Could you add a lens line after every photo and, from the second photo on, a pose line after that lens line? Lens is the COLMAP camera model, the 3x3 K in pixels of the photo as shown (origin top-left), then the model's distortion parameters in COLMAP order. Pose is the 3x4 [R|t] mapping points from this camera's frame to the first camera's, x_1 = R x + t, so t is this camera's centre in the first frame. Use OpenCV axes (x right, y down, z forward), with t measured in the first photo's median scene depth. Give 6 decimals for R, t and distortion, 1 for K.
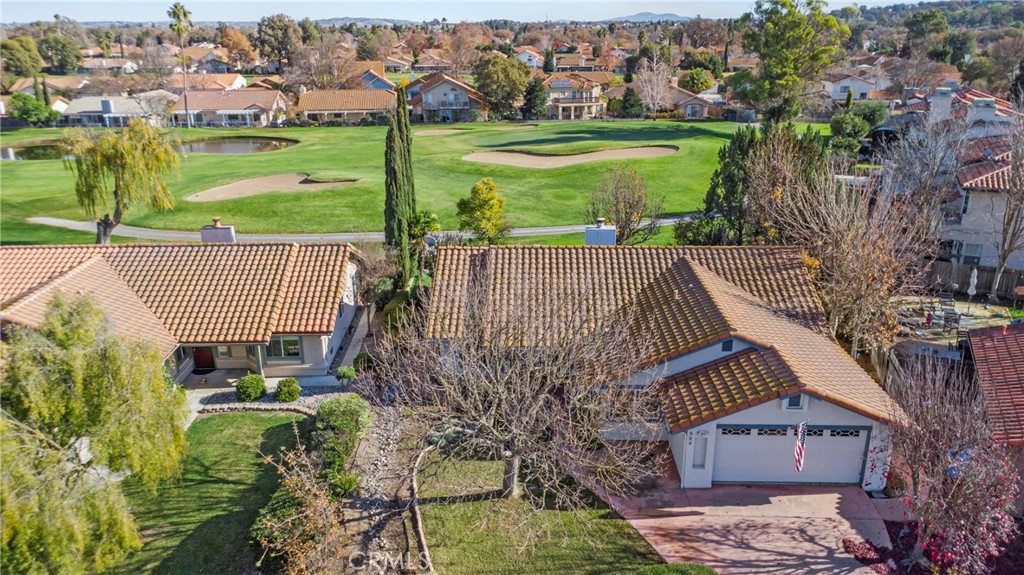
lens RADIAL K [[750.7, 0, 512.0], [0, 750.7, 287.5], [0, 0, 1]] dist [0.044811, -0.050816]
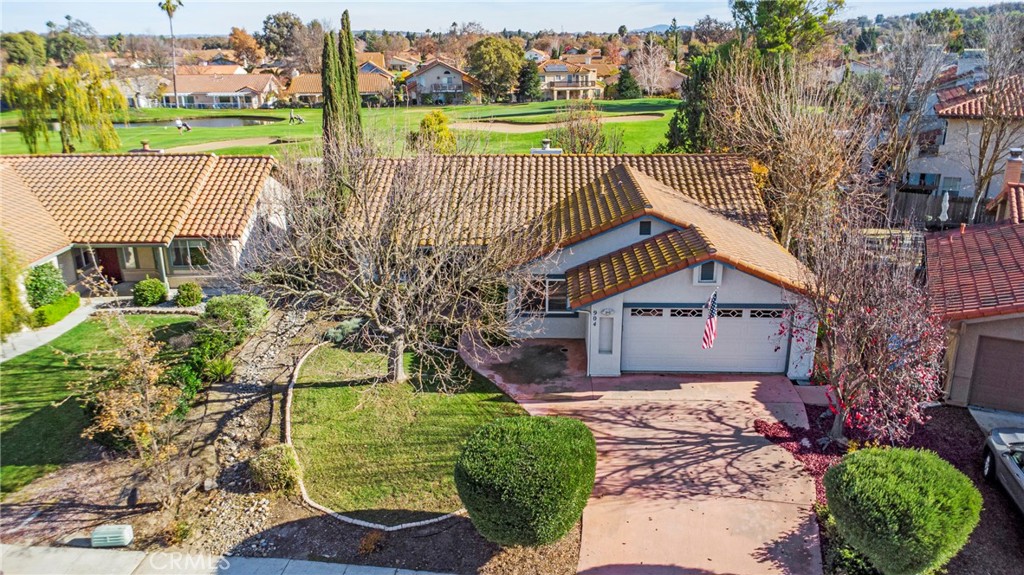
lens RADIAL K [[750.7, 0, 512.0], [0, 750.7, 287.5], [0, 0, 1]] dist [0.044811, -0.050816]
pose [[0.999746, 0.005319, -0.021915, 0.114586], [-0.005694, 0.999838, -0.017096, 0.130604], [0.021820, 0.017217, 0.999614, 0.069263]]
